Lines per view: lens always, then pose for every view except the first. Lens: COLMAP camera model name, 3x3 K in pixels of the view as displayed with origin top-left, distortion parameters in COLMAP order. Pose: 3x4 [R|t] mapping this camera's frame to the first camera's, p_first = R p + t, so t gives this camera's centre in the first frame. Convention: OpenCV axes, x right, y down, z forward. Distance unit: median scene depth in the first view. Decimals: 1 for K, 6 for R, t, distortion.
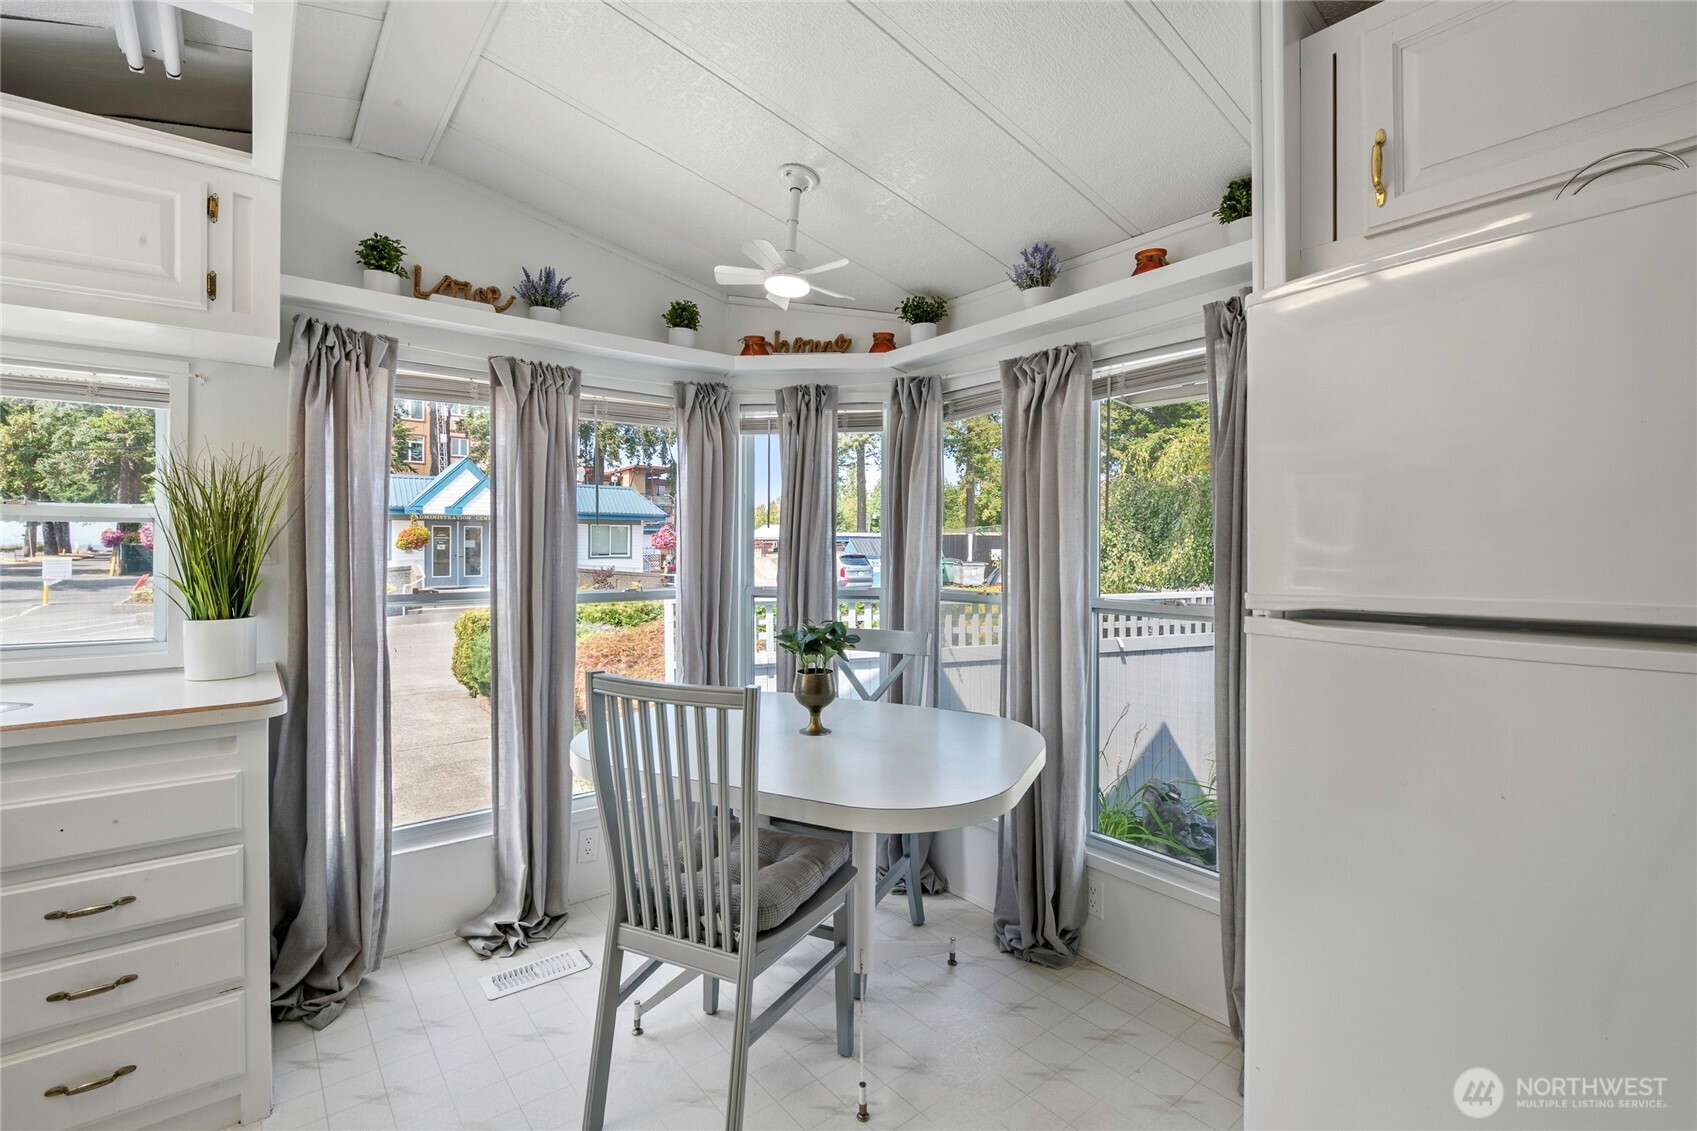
lens RADIAL K [[766.7, 0, 845.1], [0, 766.7, 547.8], [0, 0, 1]] dist [-0.011326, -0.000165]
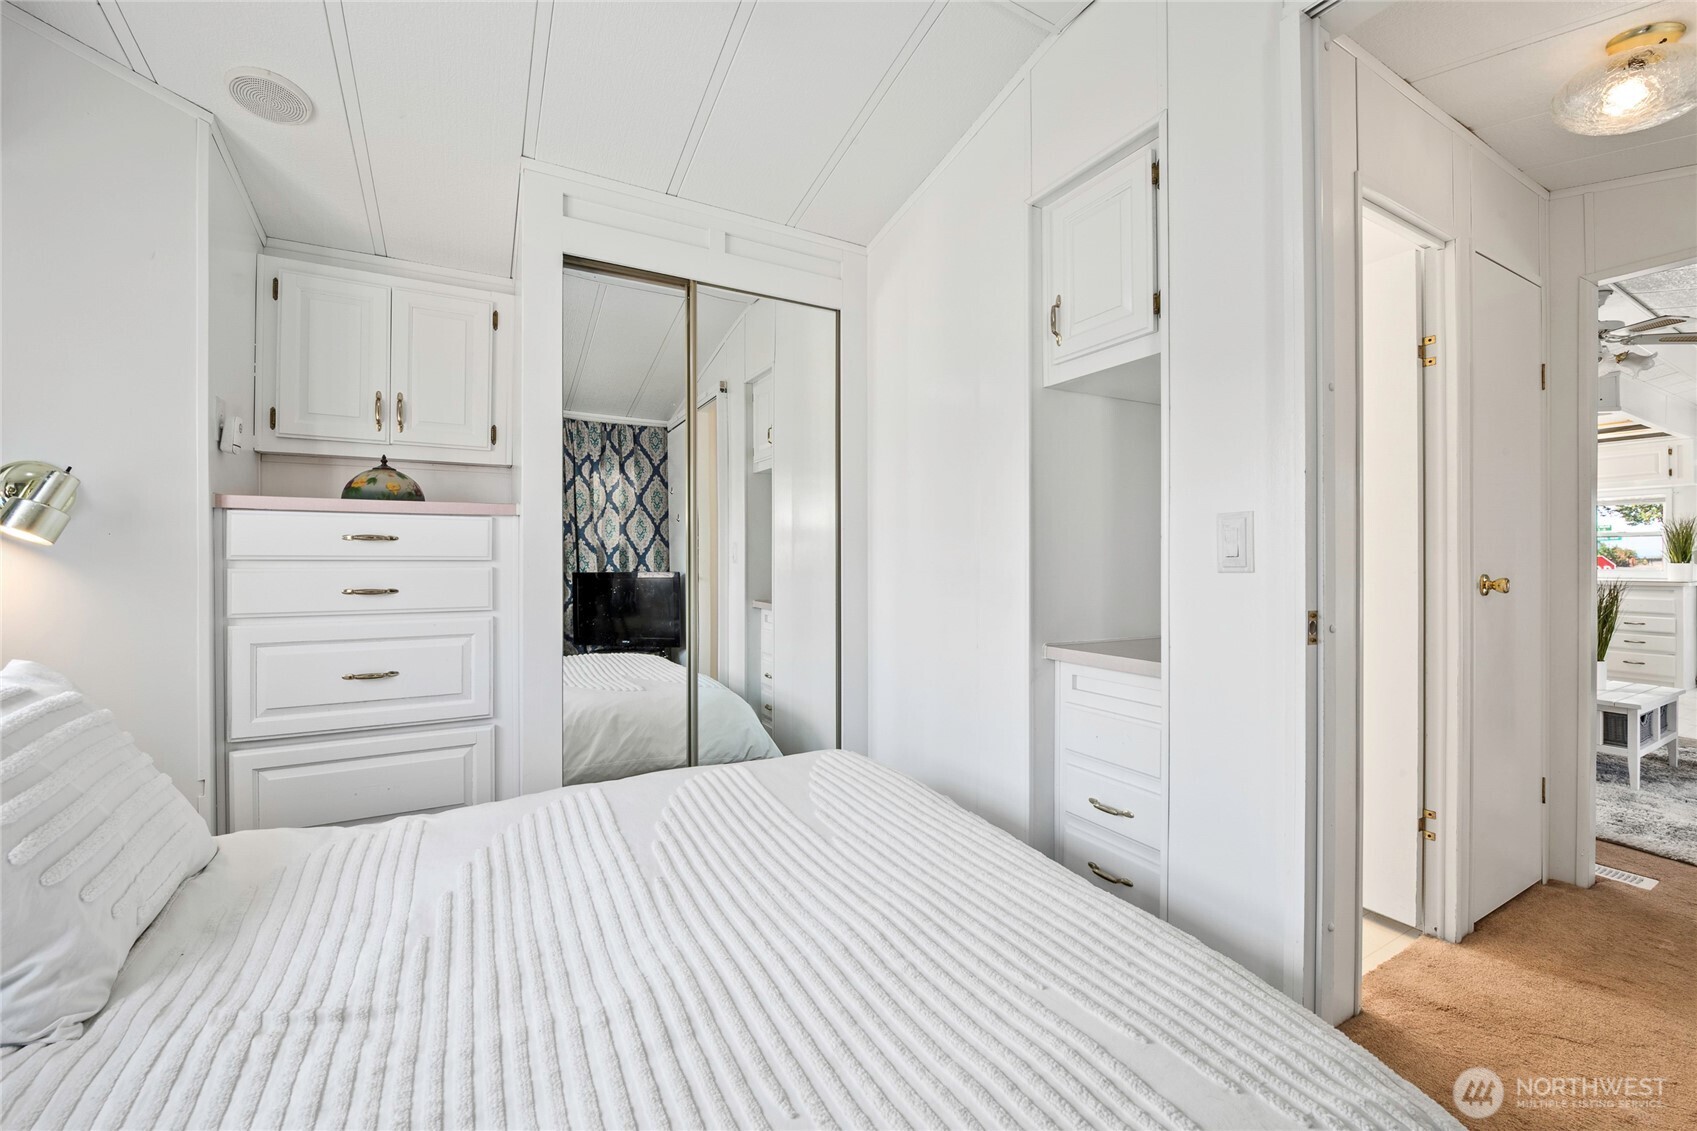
lens RADIAL K [[674.7, 0, 848.5], [0, 674.7, 565.5], [0, 0, 1]] dist [-0.012518, -0.000138]
pose [[-0.153977, 0.005370, -0.988060, 1.943334], [0.004102, 0.999980, 0.004795, 0.051461], [0.988066, -0.003315, -0.153996, -1.613236]]
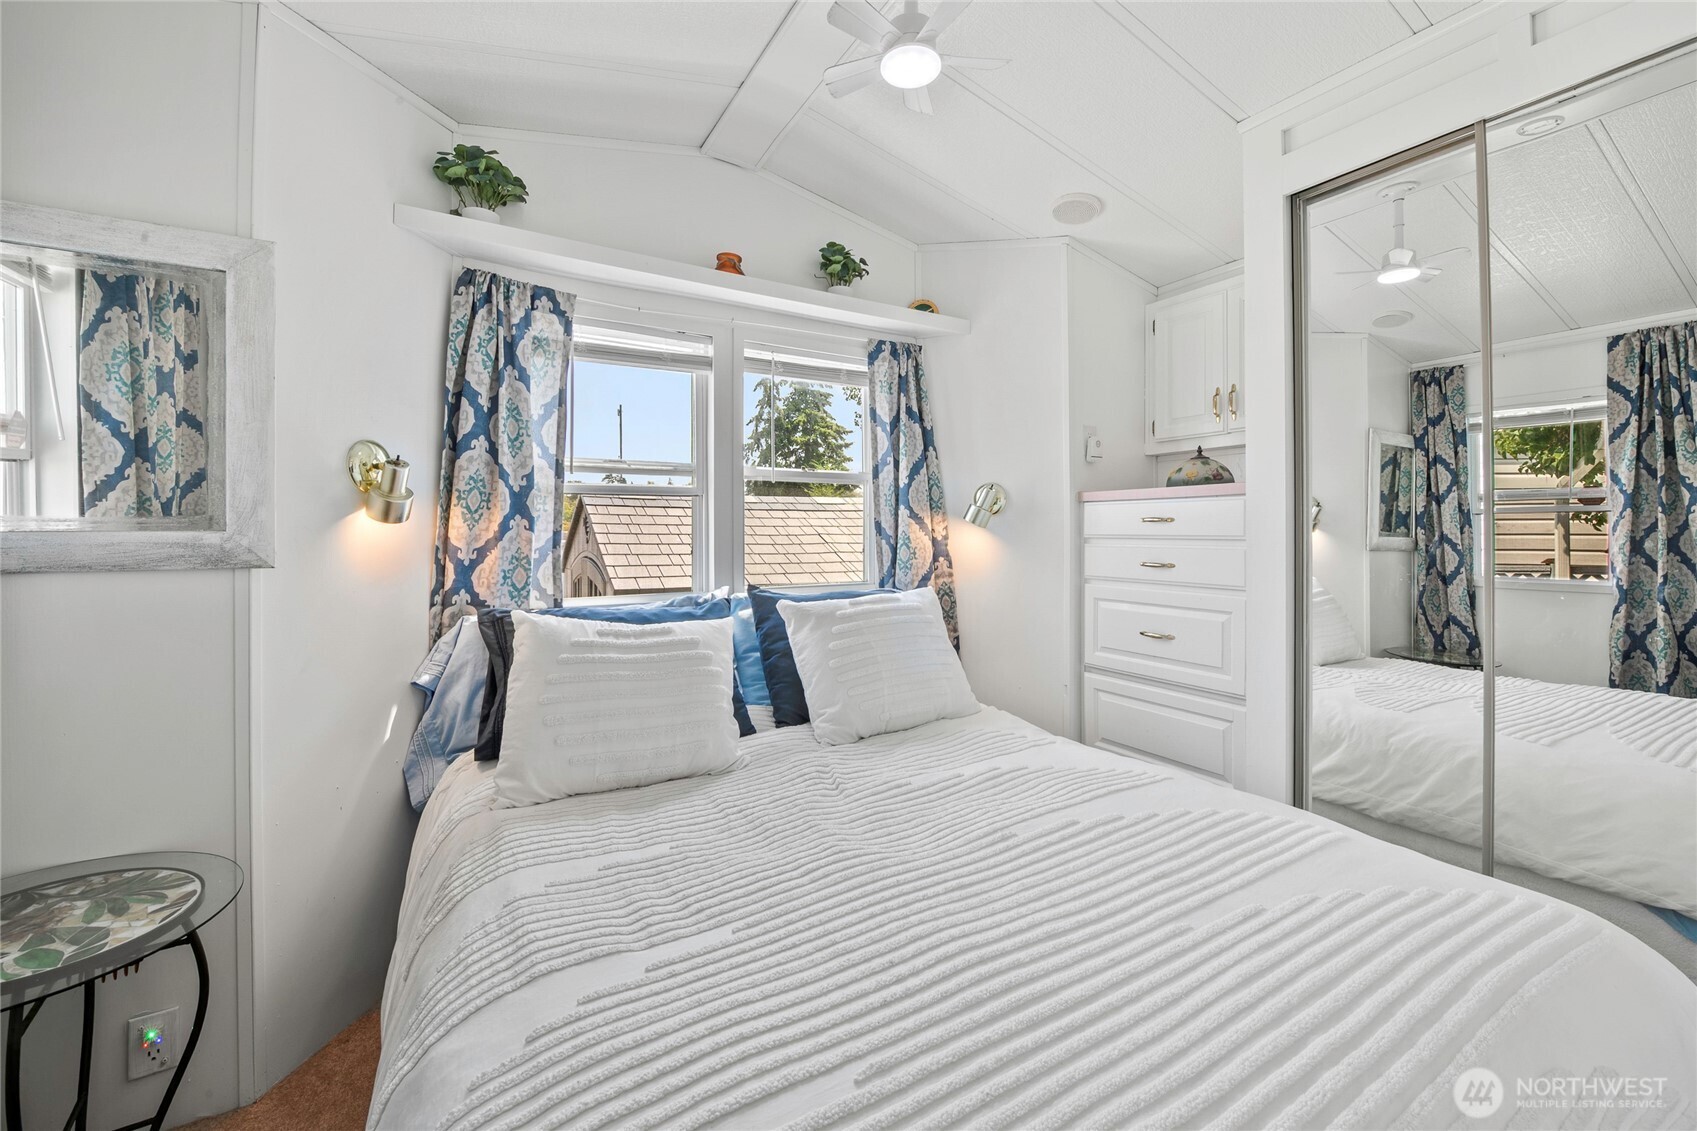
lens RADIAL K [[673.7, 0, 848.5], [0, 673.7, 537.7], [0, 0, 1]] dist [-0.011577, -0.000038]
pose [[-0.992304, -0.011350, 0.123305, 1.557039], [-0.011490, 0.999934, -0.000425, 0.050920], [-0.123292, -0.001838, -0.992369, -1.294825]]
